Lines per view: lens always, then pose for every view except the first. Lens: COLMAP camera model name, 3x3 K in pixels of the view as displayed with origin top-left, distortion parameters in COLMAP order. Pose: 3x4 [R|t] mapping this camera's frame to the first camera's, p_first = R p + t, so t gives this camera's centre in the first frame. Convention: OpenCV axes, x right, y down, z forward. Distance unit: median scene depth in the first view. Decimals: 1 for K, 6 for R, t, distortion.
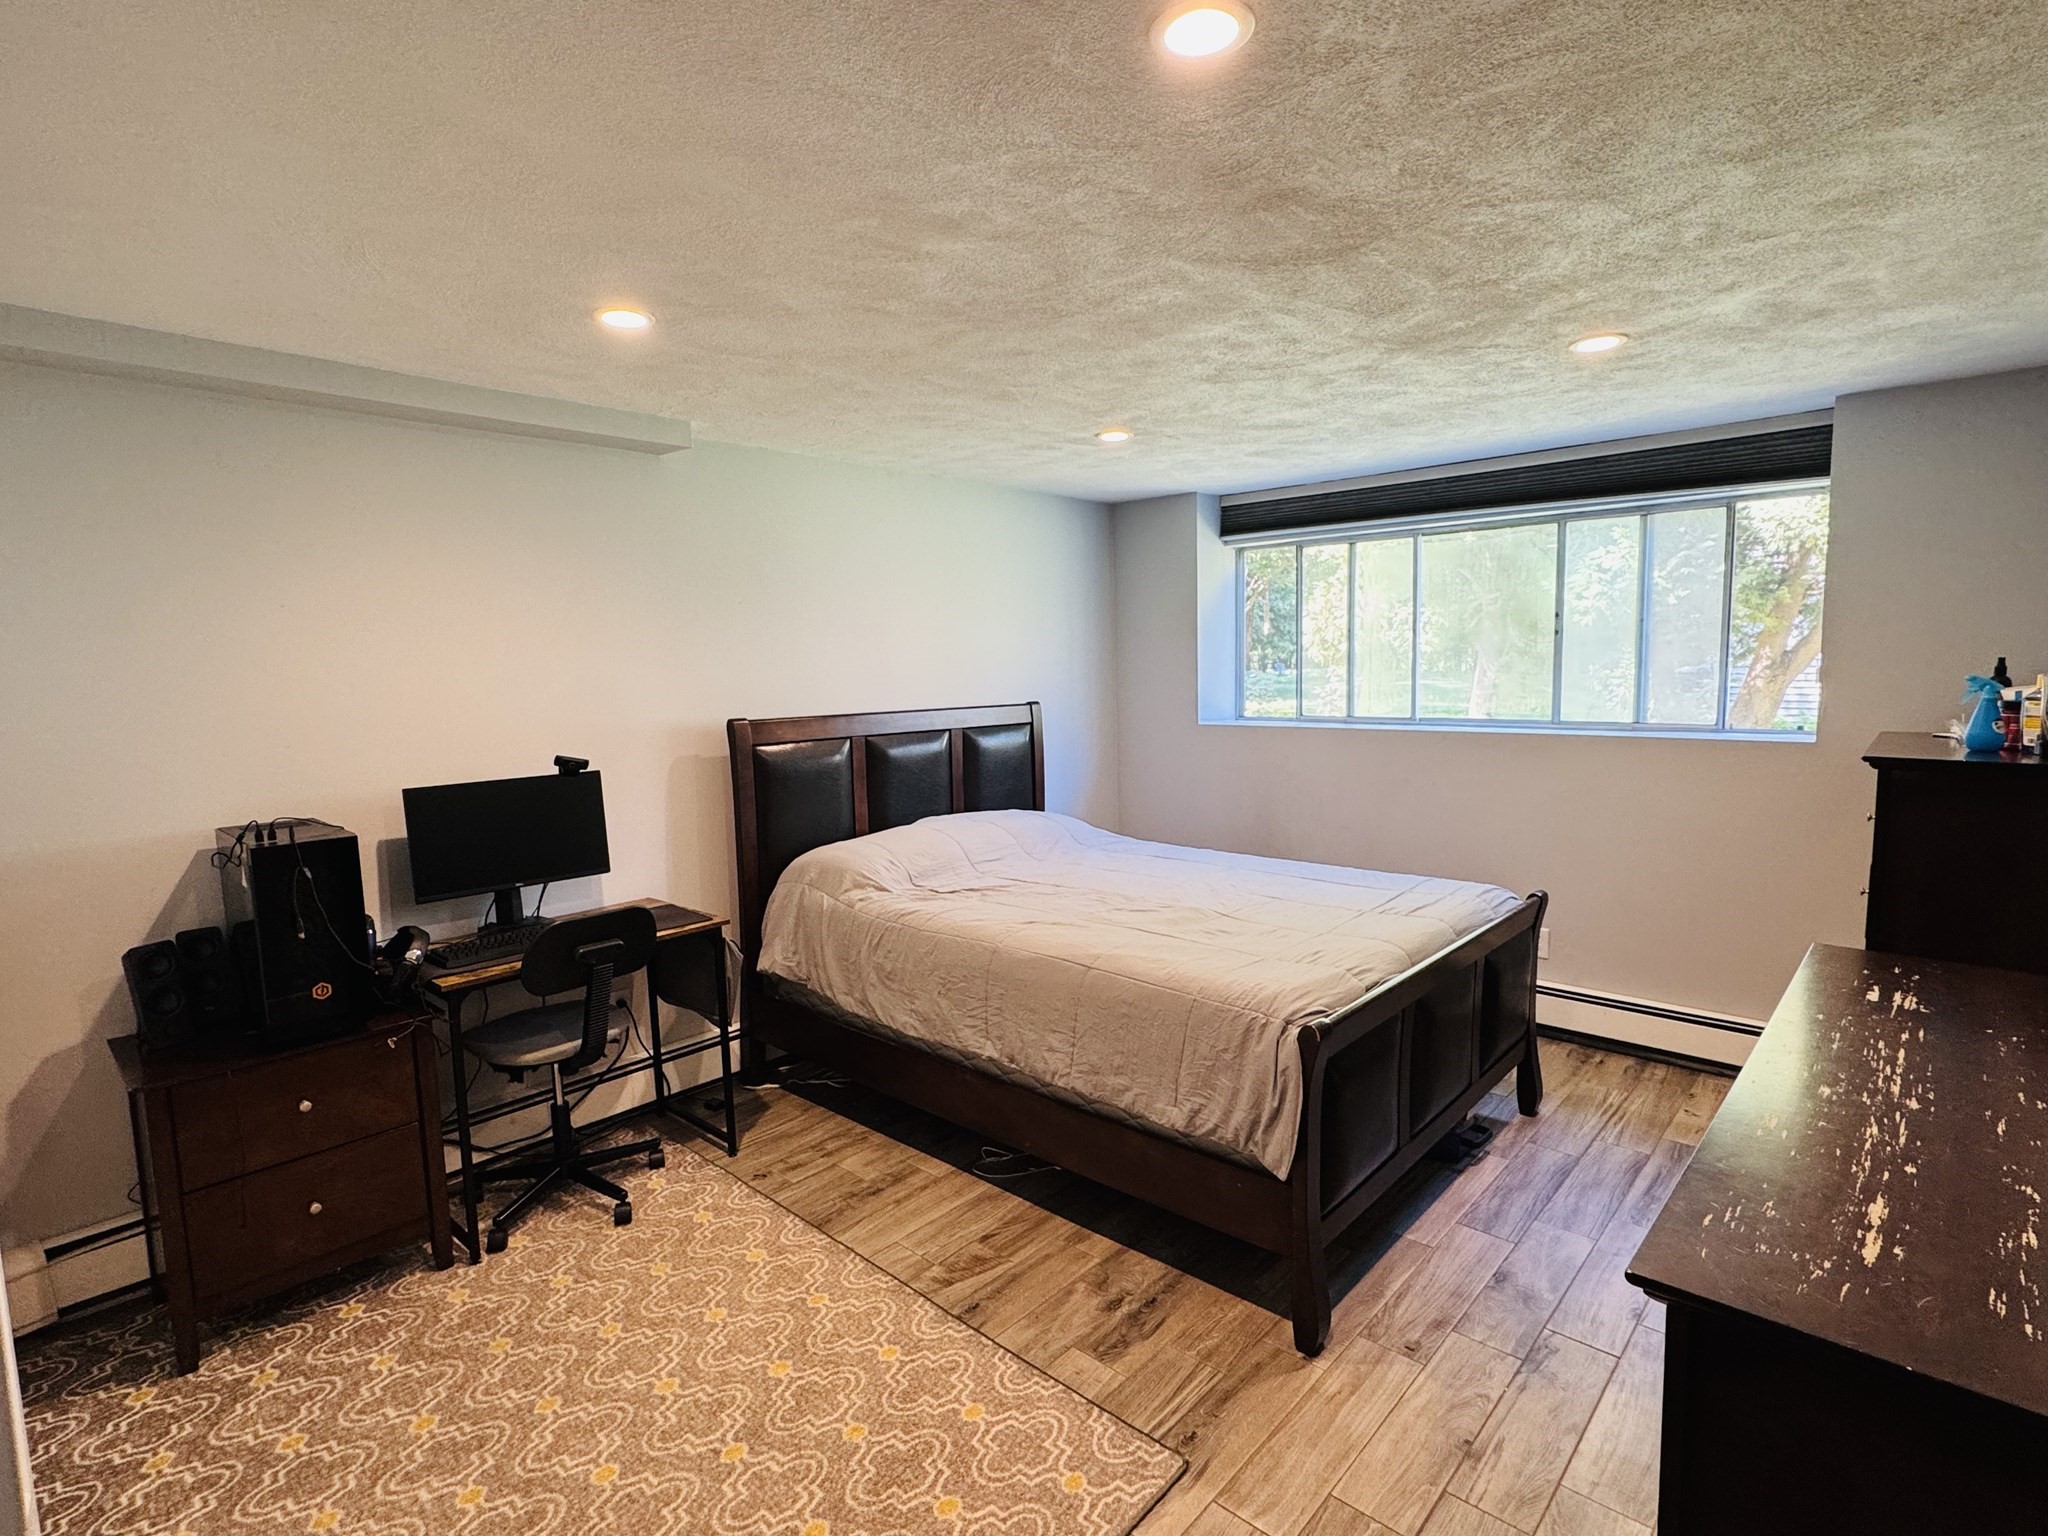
lens RADIAL K [[1025.1, 0, 1018.5], [0, 1025.1, 768.5], [0, 0, 1]] dist [-0.000466, 0.000134]
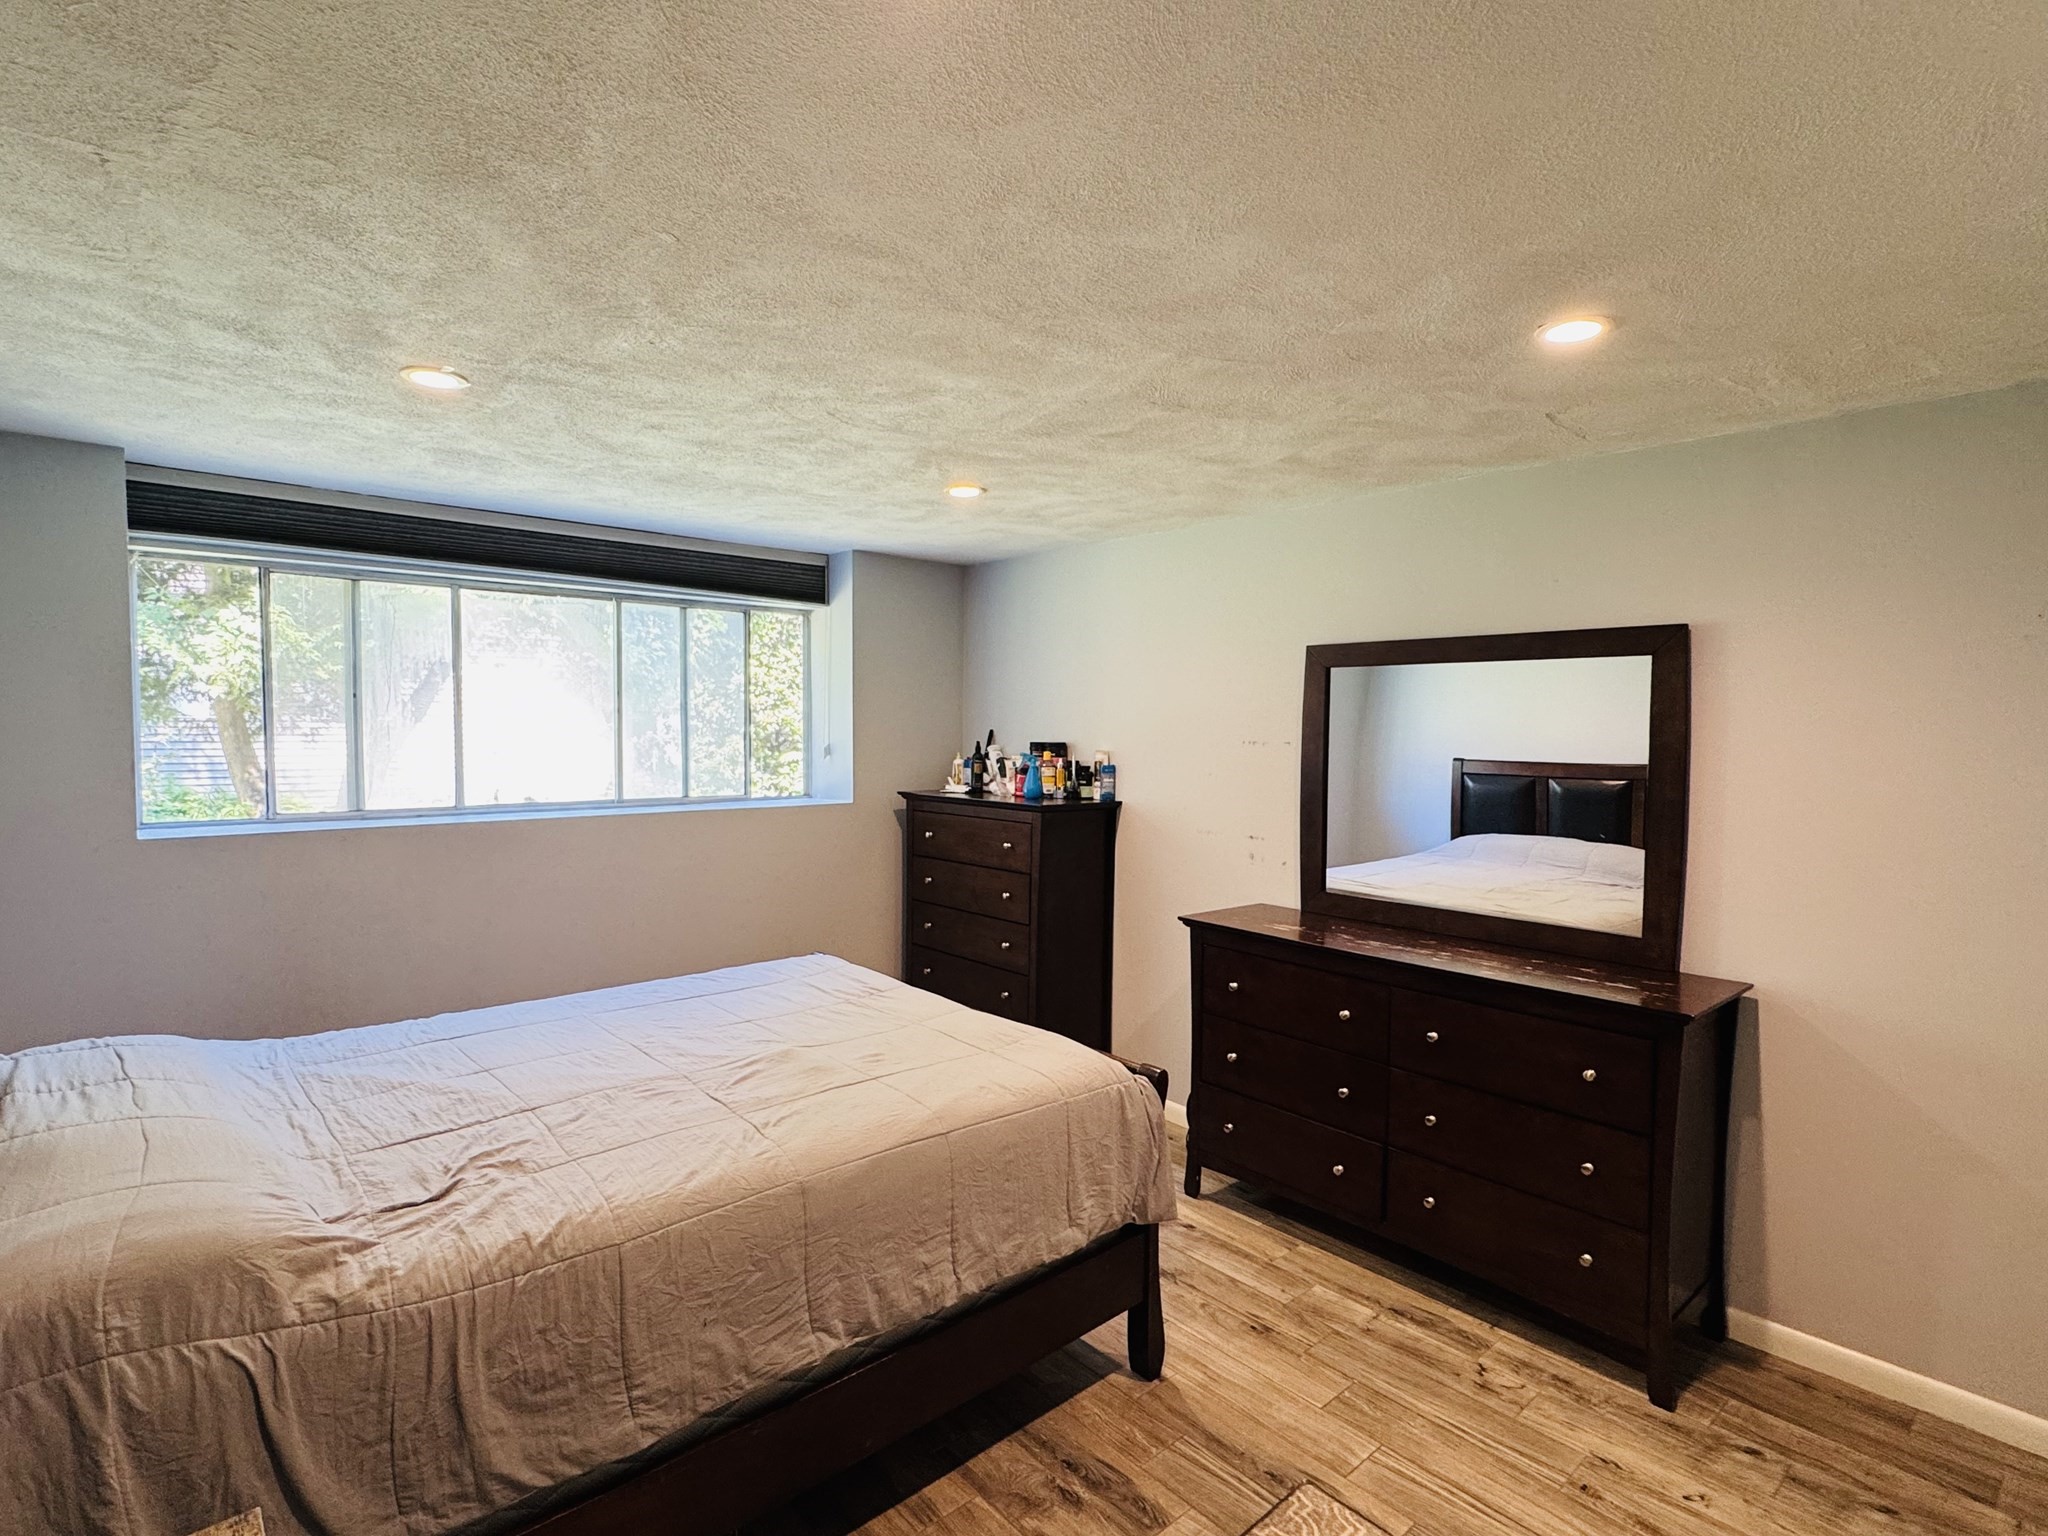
lens RADIAL K [[1025.1, 0, 1018.5], [0, 1025.1, 768.5], [0, 0, 1]] dist [-0.000466, 0.000134]
pose [[0.099814, -0.020603, 0.994793, -0.606075], [0.092509, 0.995647, 0.011339, -0.074163], [-0.990696, 0.090896, 0.101285, 0.736202]]
